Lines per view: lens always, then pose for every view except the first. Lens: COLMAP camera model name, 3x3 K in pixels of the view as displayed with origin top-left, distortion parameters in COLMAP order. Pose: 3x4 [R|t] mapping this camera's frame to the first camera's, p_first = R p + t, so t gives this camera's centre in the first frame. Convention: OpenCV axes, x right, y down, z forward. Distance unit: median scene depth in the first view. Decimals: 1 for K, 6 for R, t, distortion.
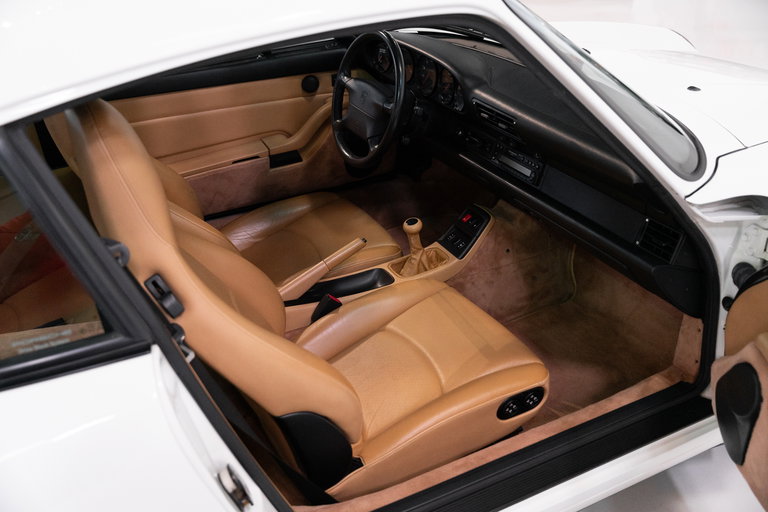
lens RADIAL K [[767.9, 0, 388.4], [0, 767.9, 254.7], [0, 0, 1]] dist [-0.000019, 0.000000]
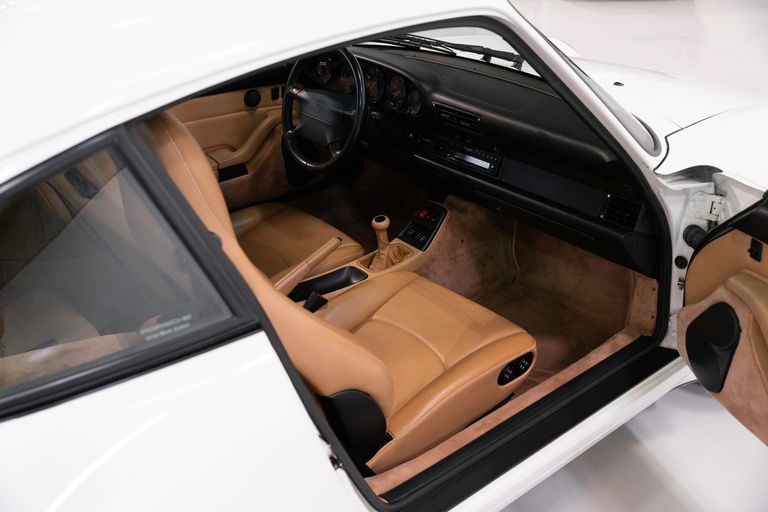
lens RADIAL K [[767.9, 0, 385.1], [0, 767.9, 256.4], [0, 0, 1]] dist [-0.000019, 0.000000]
pose [[0.977138, -0.081567, 0.196337, -0.182926], [0.087386, 0.995950, -0.021146, 0.033078], [-0.193817, 0.037819, 0.980308, -0.047164]]
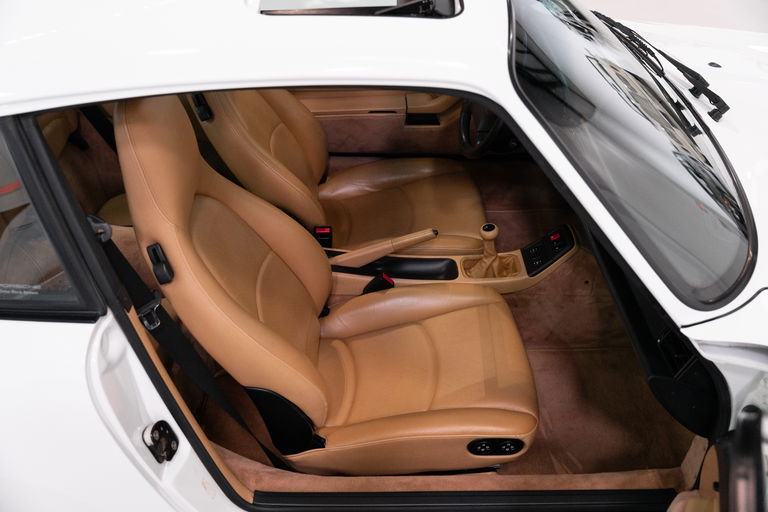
lens RADIAL K [[767.9, 0, 386.3], [0, 767.9, 254.0], [0, 0, 1]] dist [-0.000019, 0.000000]
pose [[0.902915, 0.309683, -0.298062, 0.225284], [-0.262302, 0.946362, 0.188672, -0.169344], [0.340503, -0.092173, 0.935715, 0.023759]]
